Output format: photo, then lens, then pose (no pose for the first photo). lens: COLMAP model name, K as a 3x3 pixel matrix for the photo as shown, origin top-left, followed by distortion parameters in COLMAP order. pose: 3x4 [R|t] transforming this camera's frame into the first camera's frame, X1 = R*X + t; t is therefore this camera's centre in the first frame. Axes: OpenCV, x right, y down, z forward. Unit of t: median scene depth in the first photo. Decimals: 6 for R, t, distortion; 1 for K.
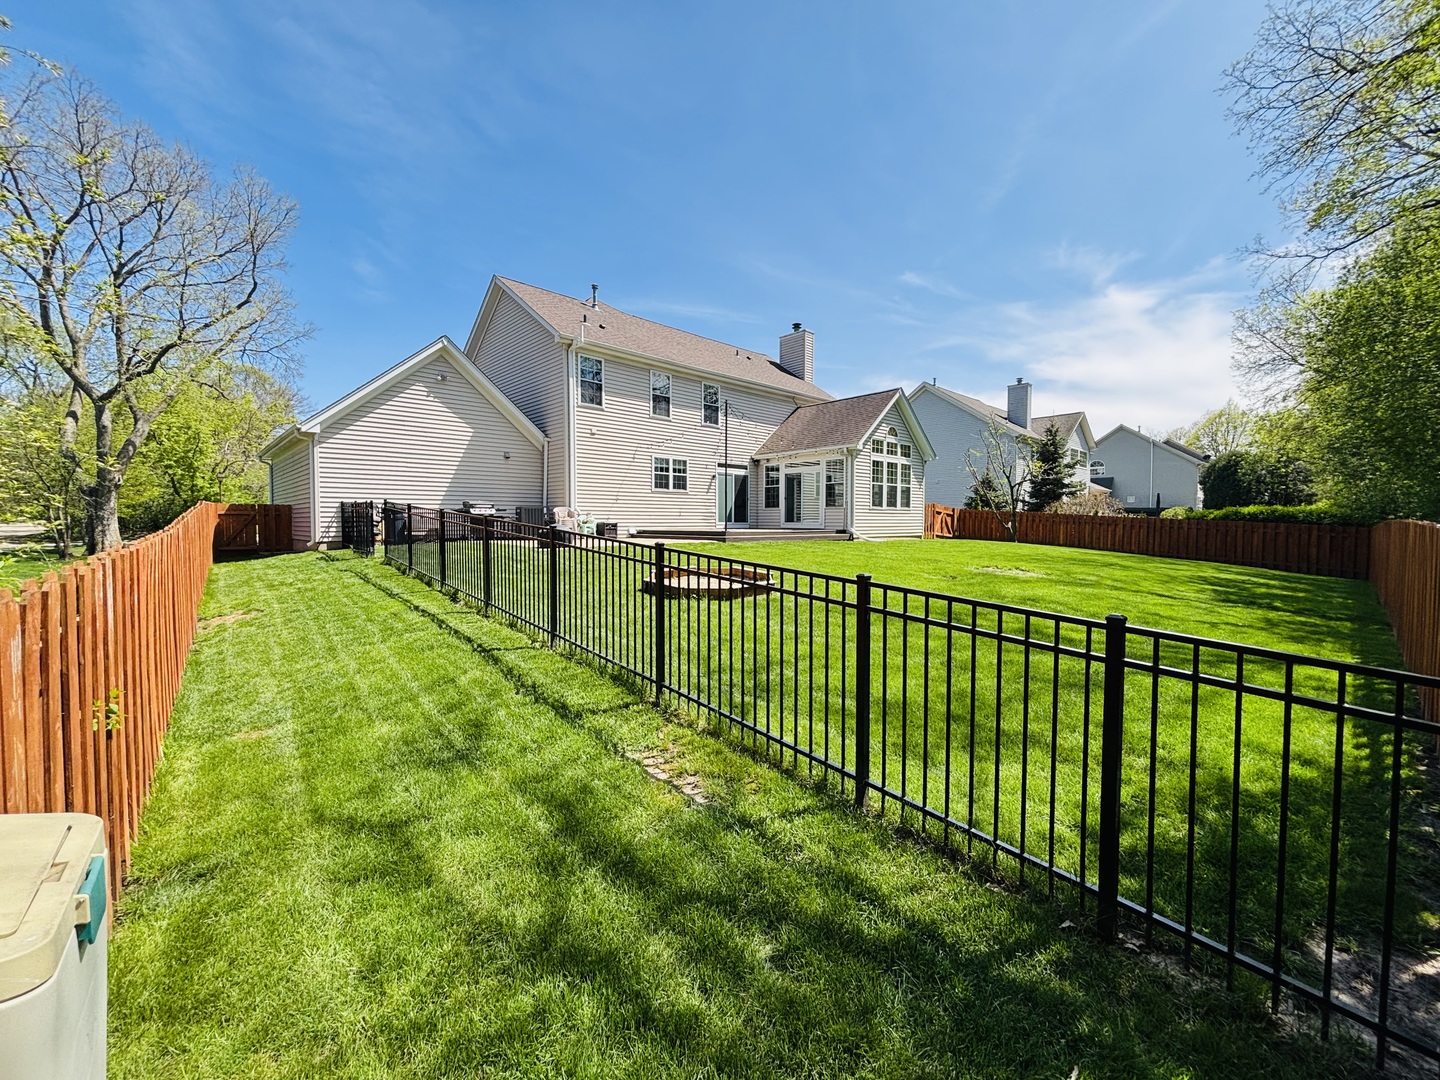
lens RADIAL K [[570.9, 0, 714.0], [0, 570.9, 540.0], [0, 0, 1]] dist [-0.004714, 0.001308]
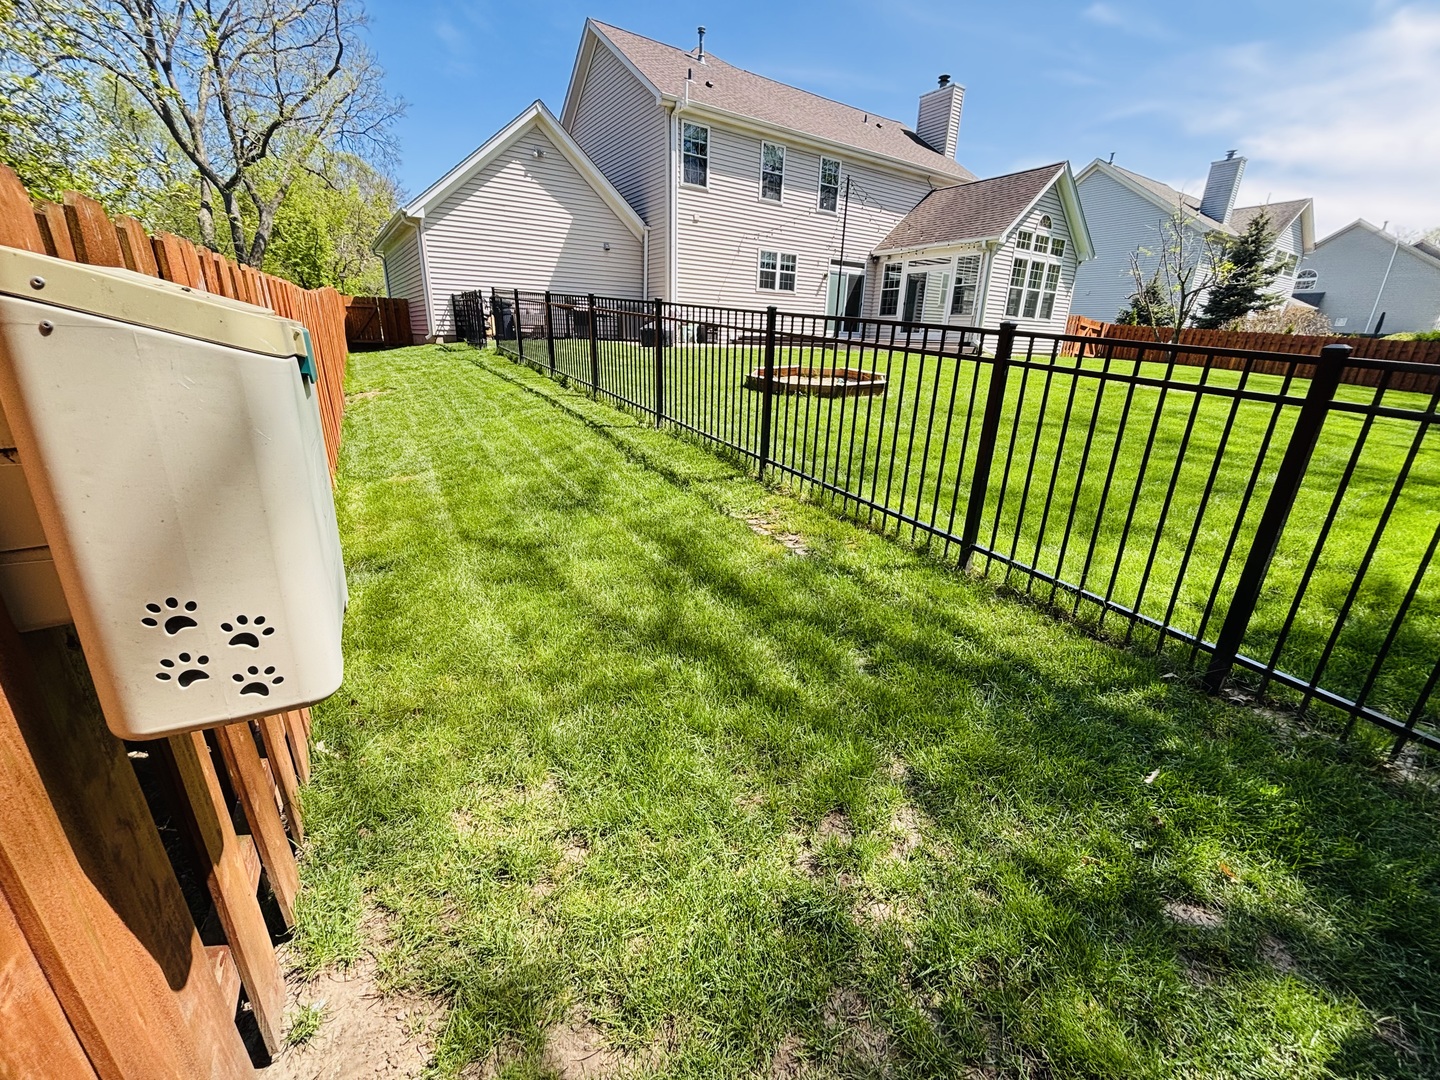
lens RADIAL K [[570.9, 0, 717.0], [0, 570.9, 532.6], [0, 0, 1]] dist [-0.004714, 0.001308]
pose [[0.985753, 0.079379, -0.148293, -0.003766], [-0.032654, 0.955178, 0.294225, 0.018372], [0.165001, -0.285191, 0.944161, -0.000175]]
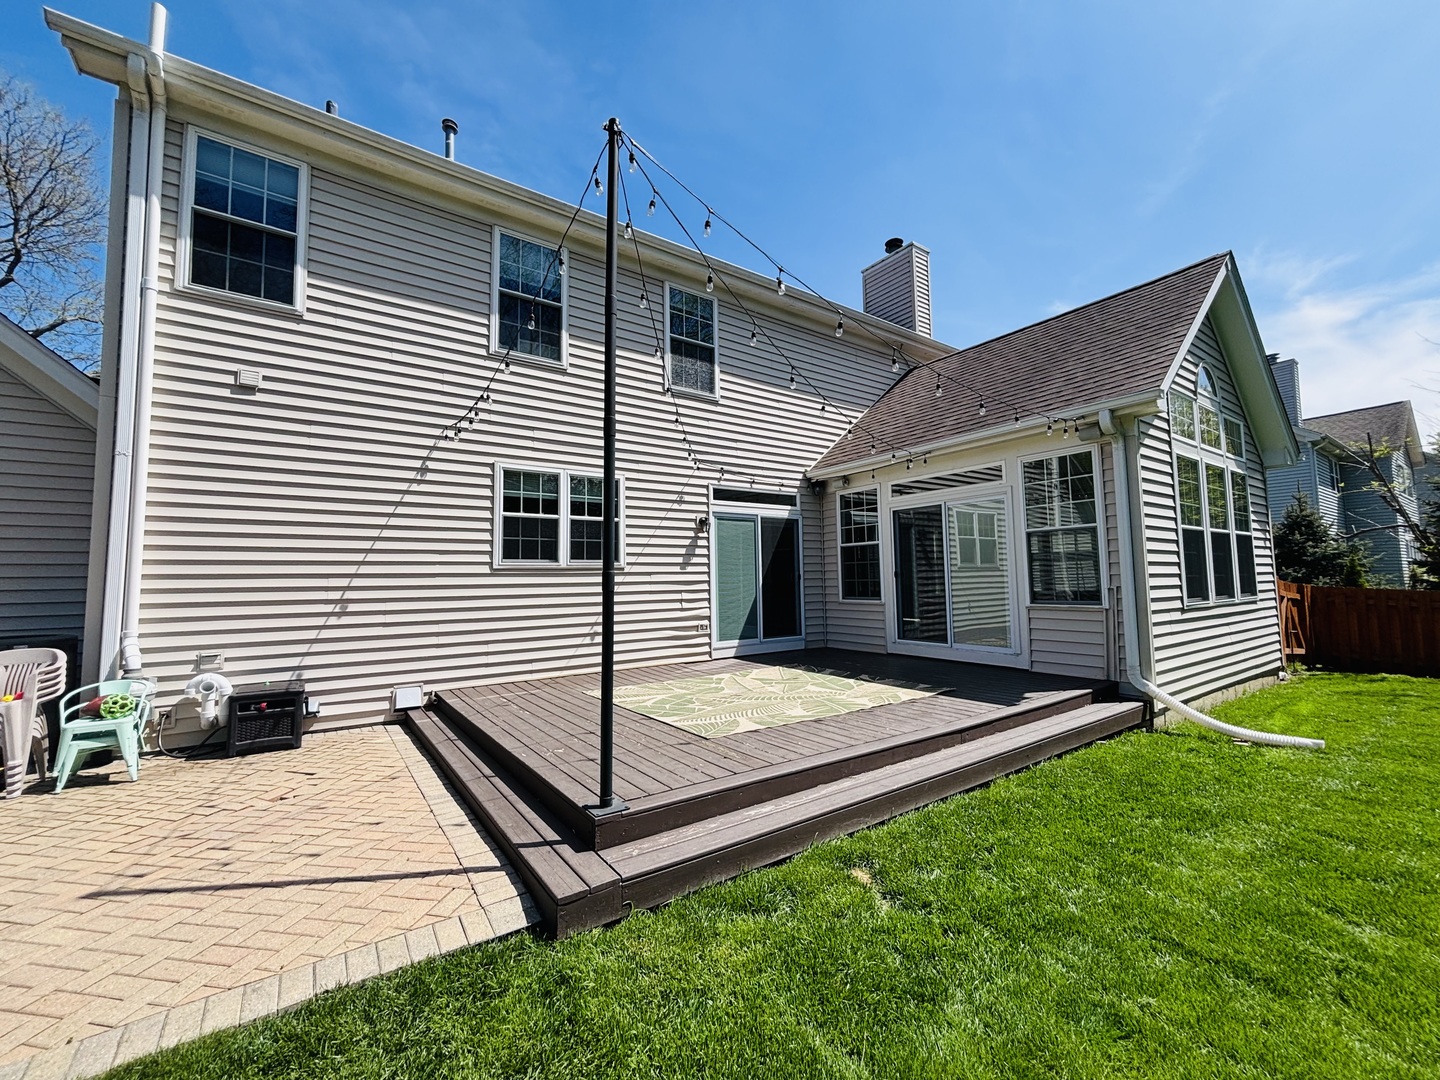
lens RADIAL K [[570.9, 0, 717.5], [0, 570.9, 549.4], [0, 0, 1]] dist [-0.004714, 0.001308]
pose [[0.988381, -0.026329, -0.149699, 0.073850], [0.011641, 0.995103, -0.098159, -0.061641], [0.151550, 0.095276, 0.983847, 0.683648]]
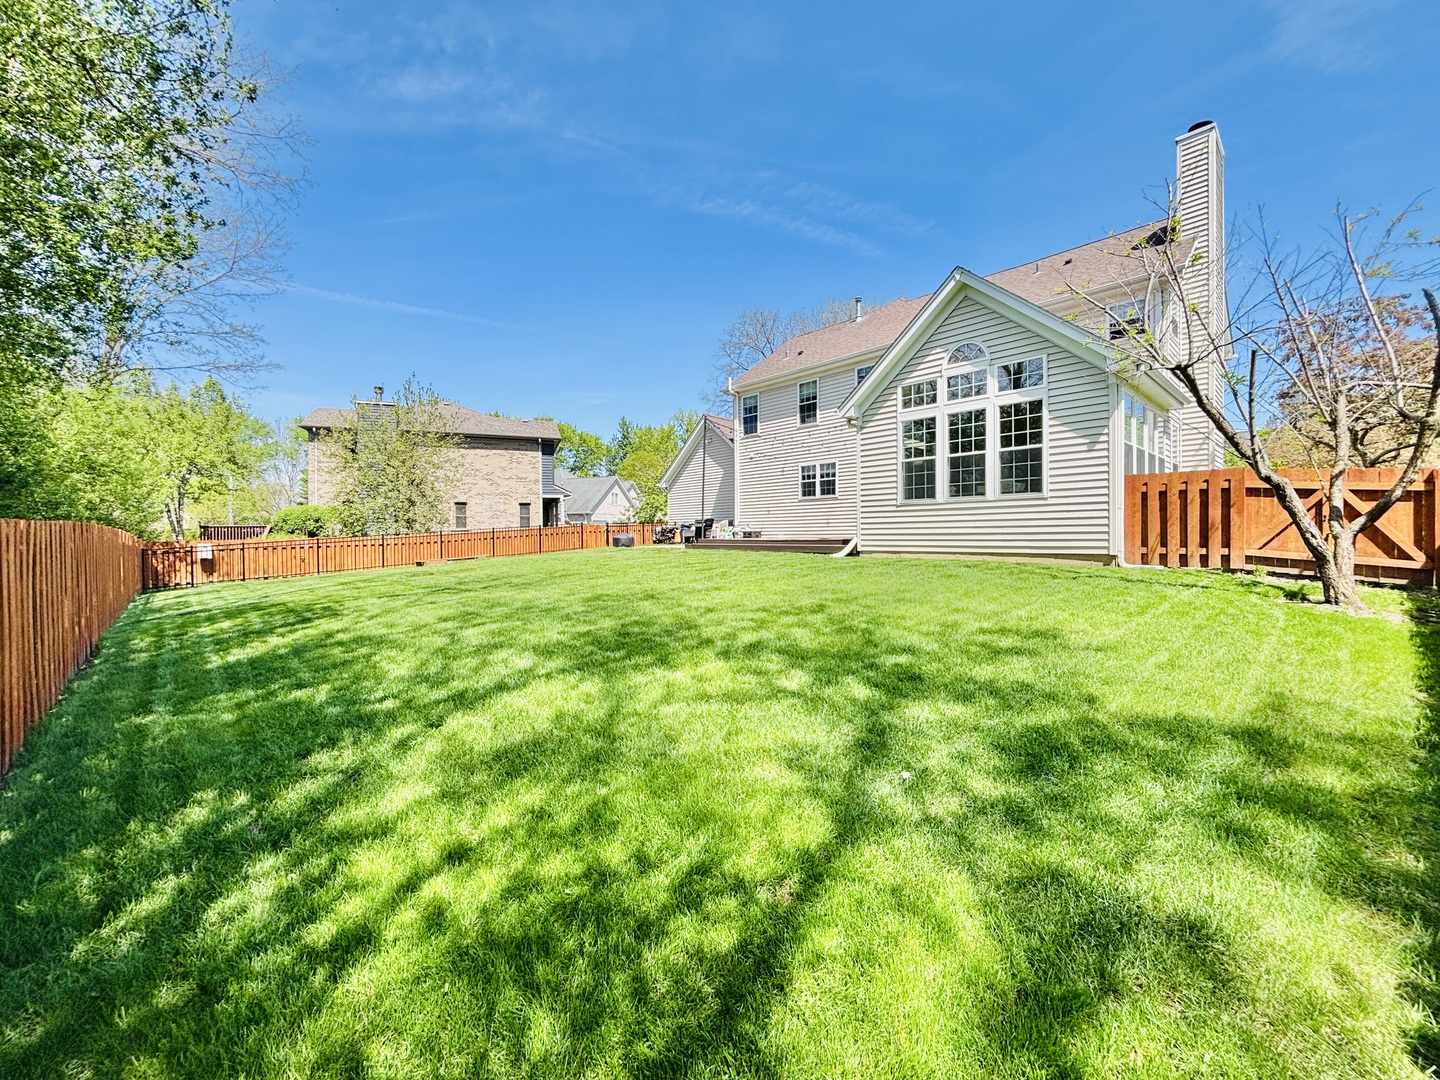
lens RADIAL K [[570.9, 0, 713.6], [0, 570.9, 543.2], [0, 0, 1]] dist [-0.004714, 0.001308]
pose [[0.002484, 0.010374, -0.999943, 0.920573], [-0.028871, 0.999530, 0.010298, -0.013975], [0.999580, 0.028844, 0.002782, 0.843872]]
